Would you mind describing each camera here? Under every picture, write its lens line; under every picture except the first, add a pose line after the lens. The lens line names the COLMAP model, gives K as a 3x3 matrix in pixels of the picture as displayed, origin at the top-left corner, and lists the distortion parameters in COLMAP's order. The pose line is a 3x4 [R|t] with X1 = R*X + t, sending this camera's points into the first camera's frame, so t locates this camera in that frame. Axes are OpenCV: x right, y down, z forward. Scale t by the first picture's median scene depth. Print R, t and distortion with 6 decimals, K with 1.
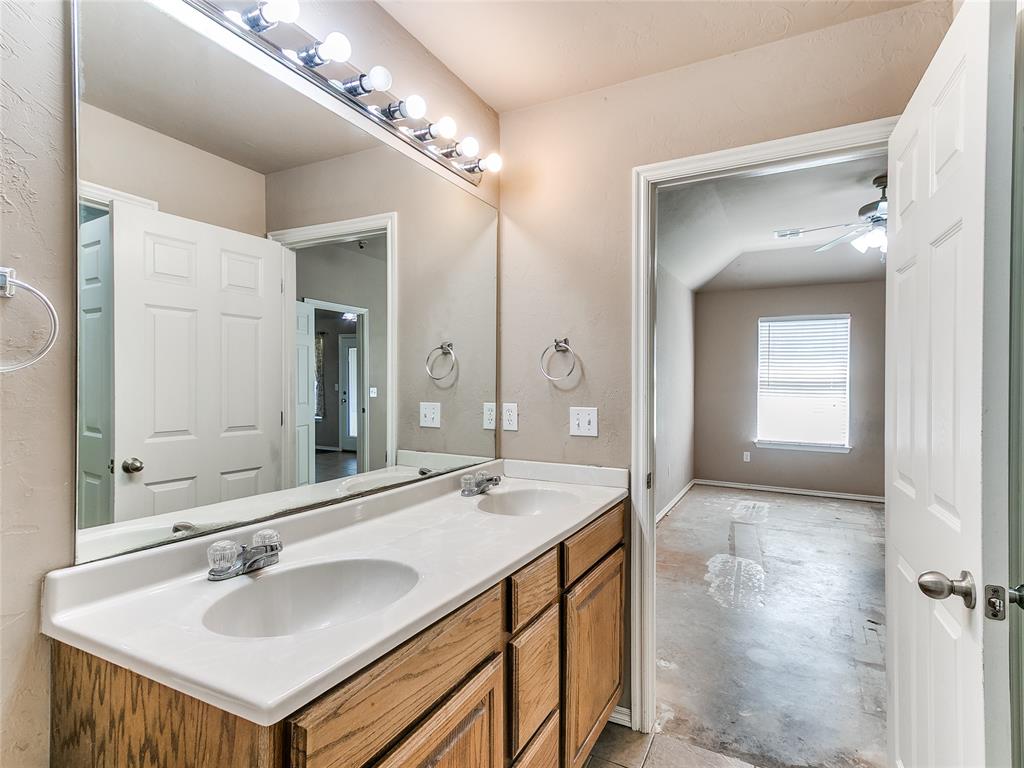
lens RADIAL K [[526.8, 0, 509.6], [0, 526.8, 379.5], [0, 0, 1]] dist [0.025904, -0.000440]
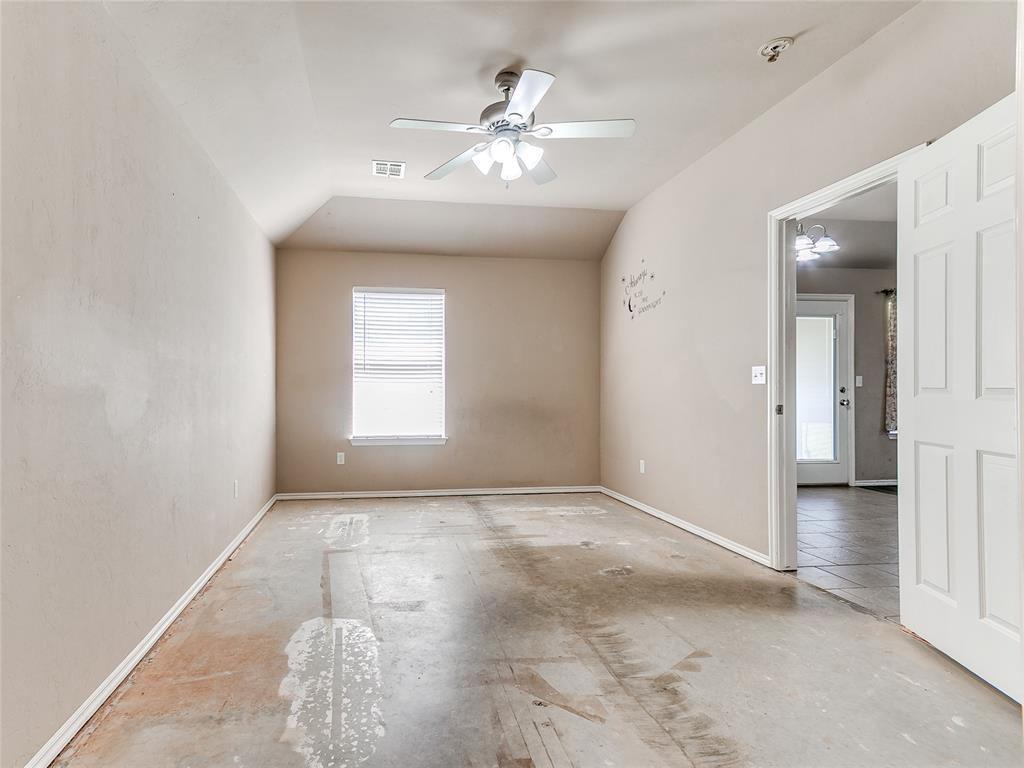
lens RADIAL K [[526.8, 0, 436.0], [0, 526.8, 386.5], [0, 0, 1]] dist [0.025904, -0.000440]
pose [[0.817052, -0.004804, 0.576545, 0.150270], [0.008064, 0.999963, -0.003096, 0.057971], [-0.576508, 0.007179, 0.817060, 0.374870]]
